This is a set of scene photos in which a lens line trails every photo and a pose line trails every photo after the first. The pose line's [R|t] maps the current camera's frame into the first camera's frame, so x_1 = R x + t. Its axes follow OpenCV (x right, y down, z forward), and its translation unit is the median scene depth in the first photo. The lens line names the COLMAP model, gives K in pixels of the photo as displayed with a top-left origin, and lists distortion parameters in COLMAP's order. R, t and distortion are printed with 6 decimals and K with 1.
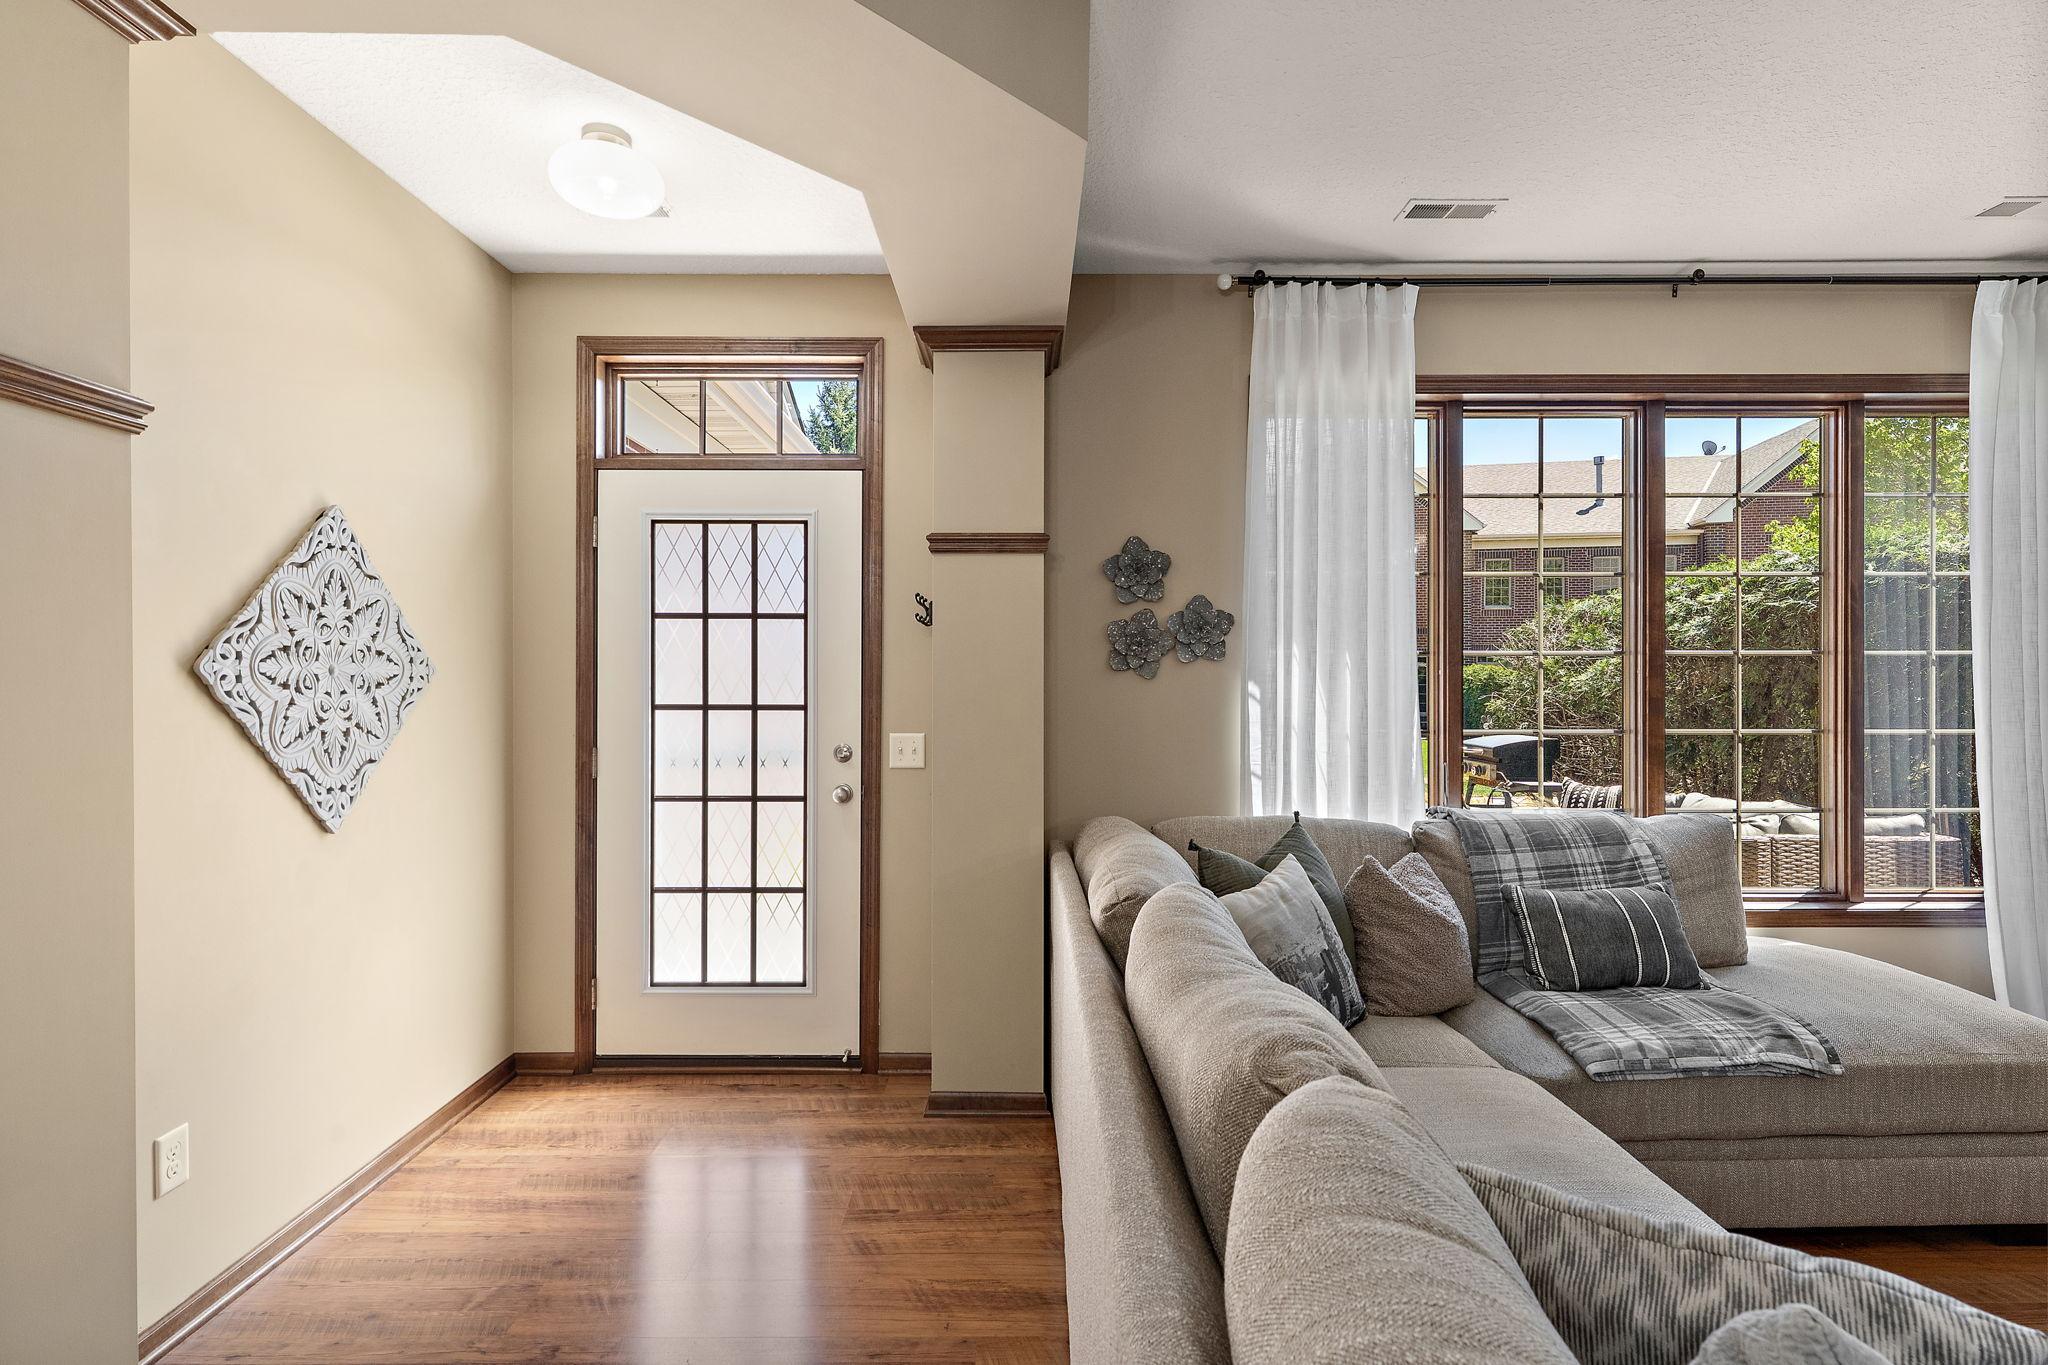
lens RADIAL K [[974.6, 0, 1024.0], [0, 974.6, 682.5], [0, 0, 1]] dist [-0.000809, -0.000312]
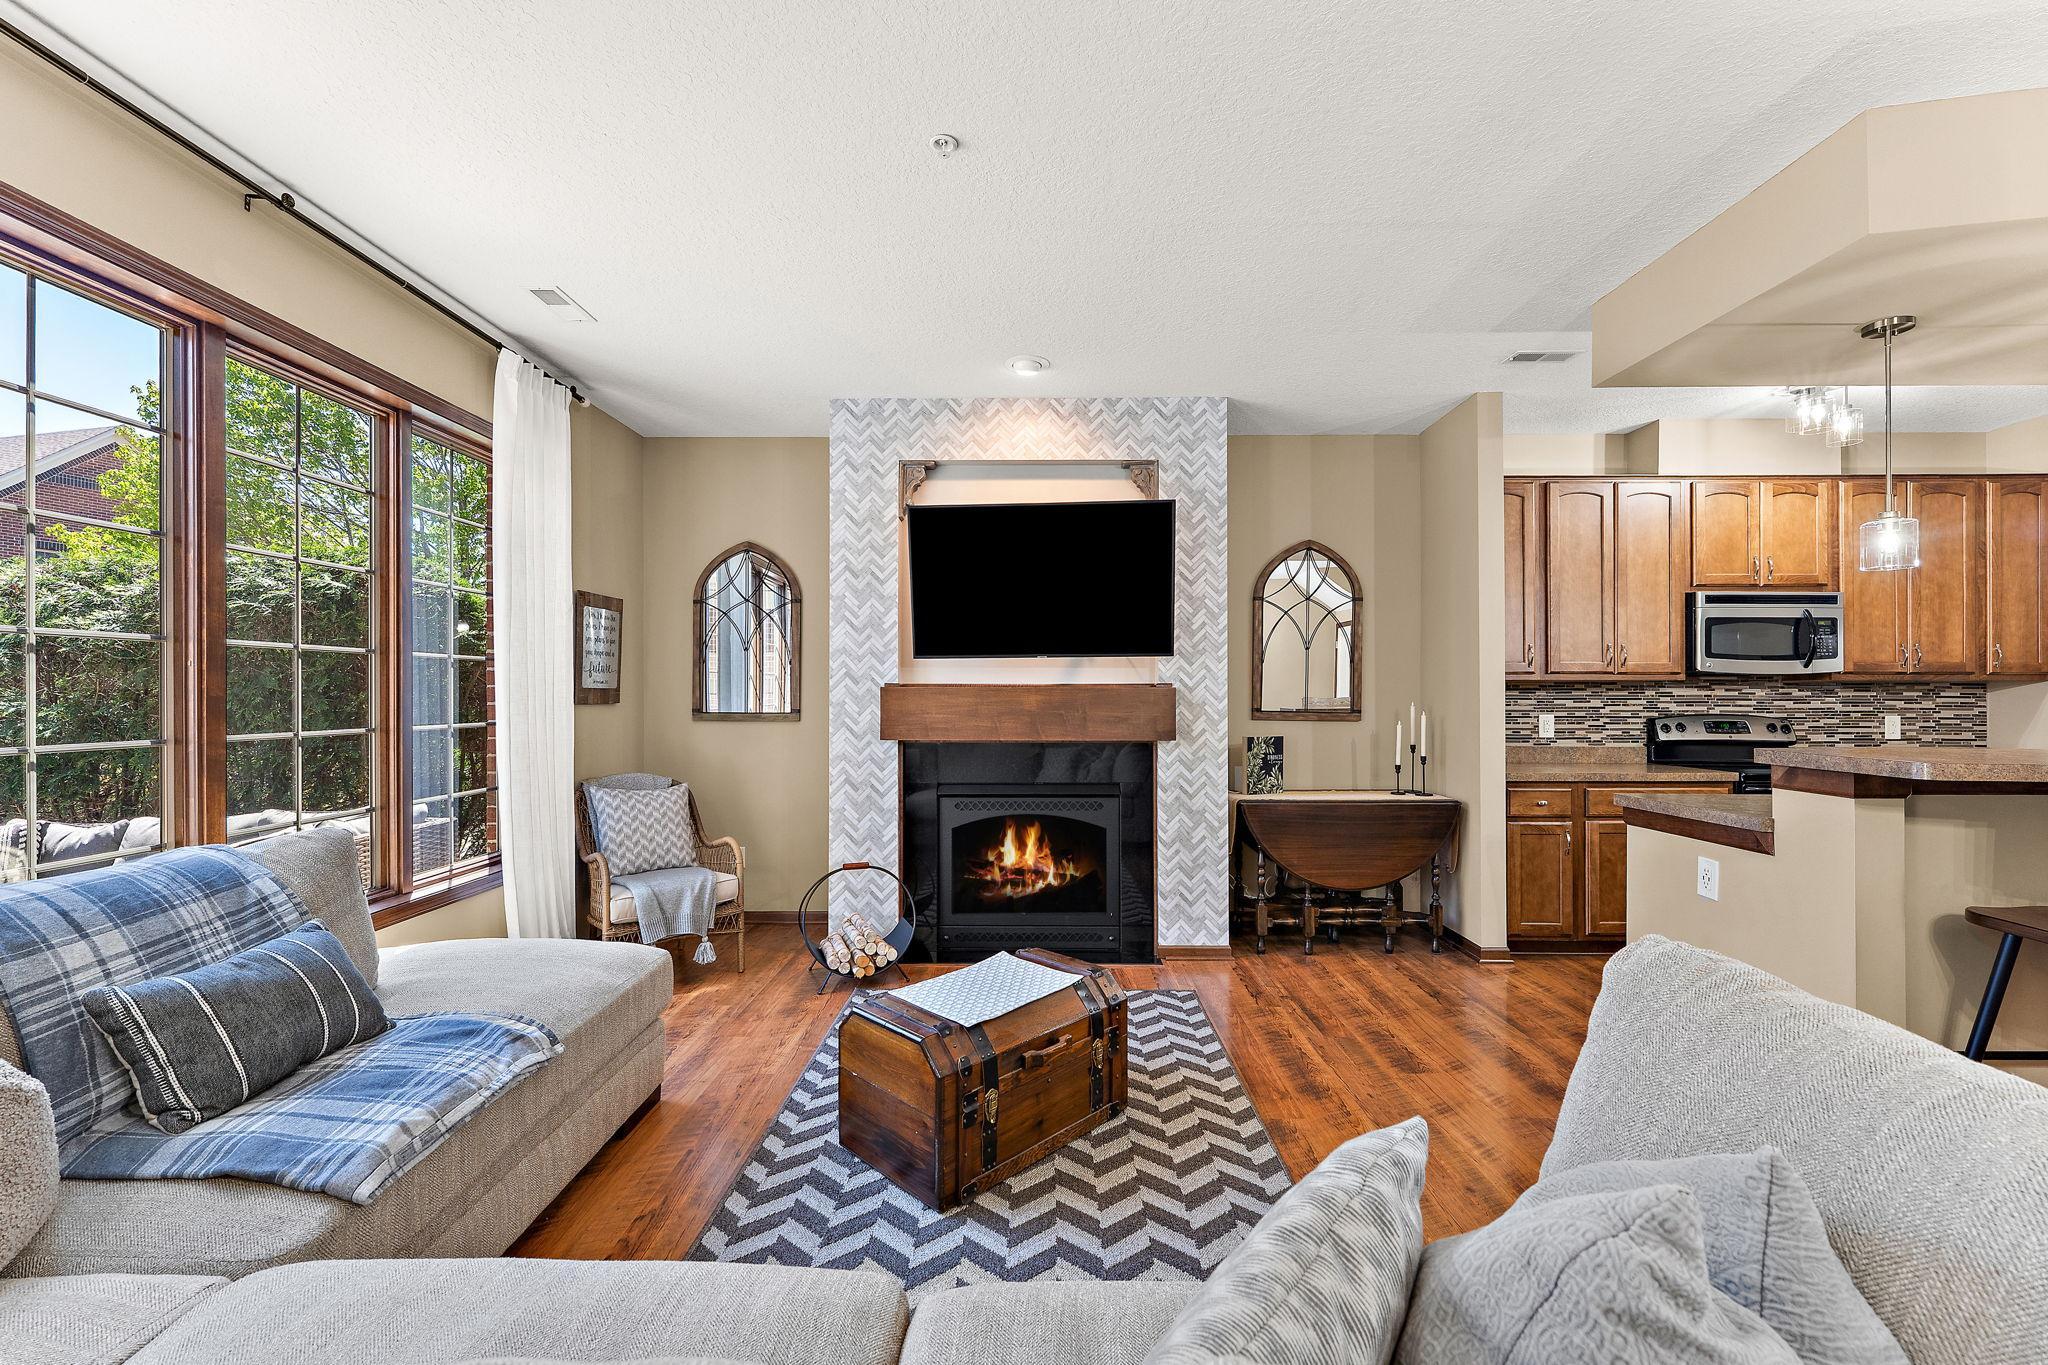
lens RADIAL K [[832.5, 0, 1028.9], [0, 832.5, 685.5], [0, 0, 1]] dist [-0.000753, -0.000496]
pose [[0.014193, 0.010006, 0.999849, -0.027965], [0.007973, 0.999917, -0.010120, 0.022318], [-0.999867, 0.008116, 0.014112, 0.385194]]
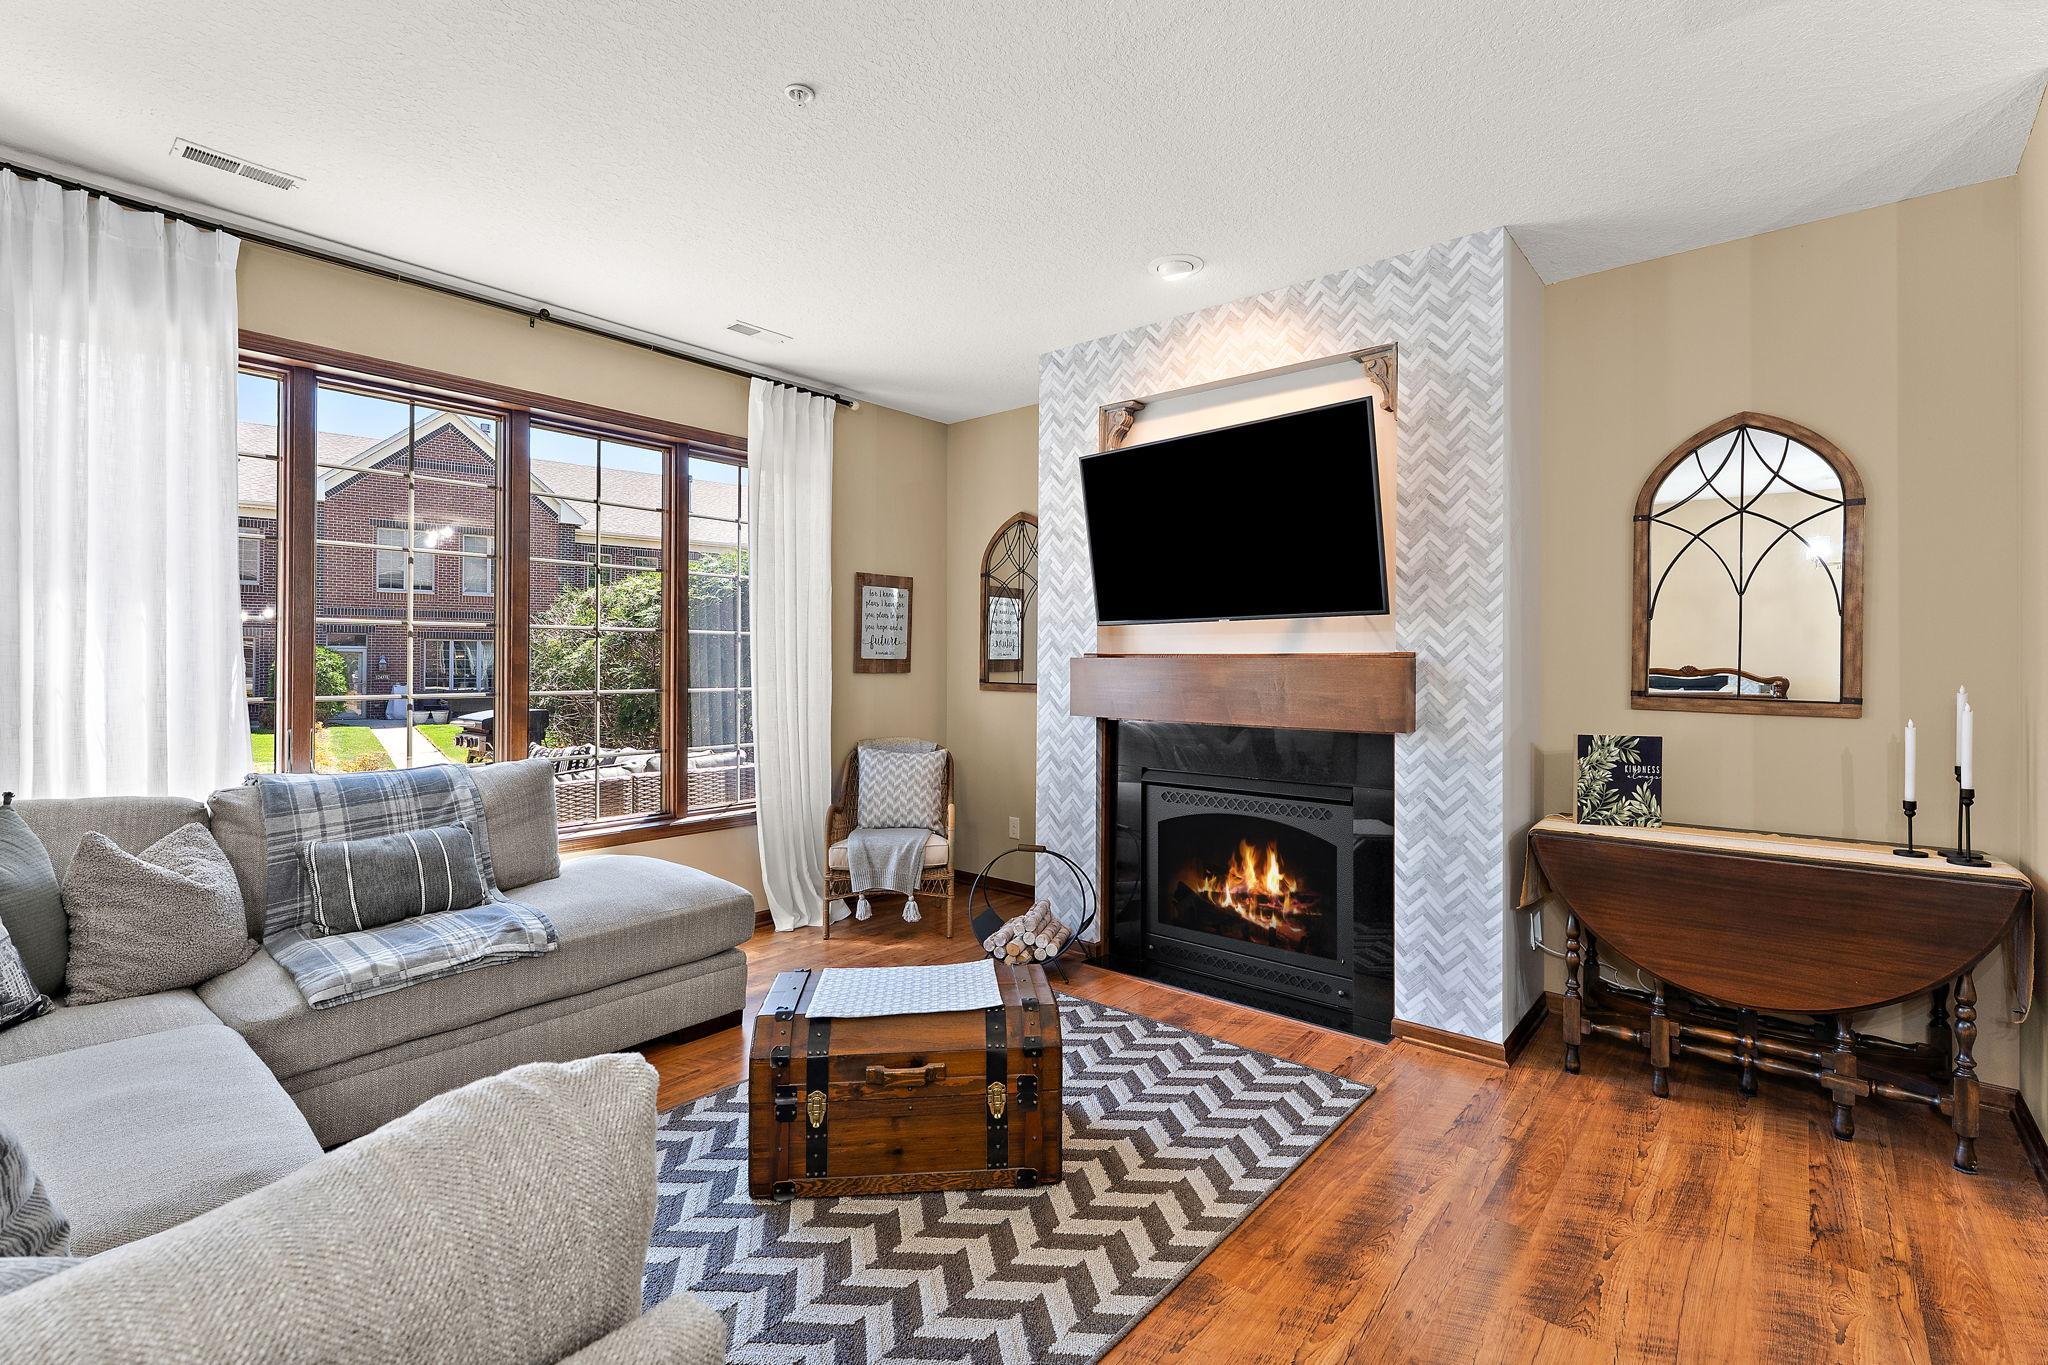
lens RADIAL K [[902.9, 0, 1023.5], [0, 902.9, 655.1], [0, 0, 1]] dist [0.000055, -0.000382]
pose [[0.649657, 0.010934, 0.760148, 0.259741], [0.000905, 0.999885, -0.015156, 0.025429], [-0.760227, 0.010534, 0.649573, -0.193911]]
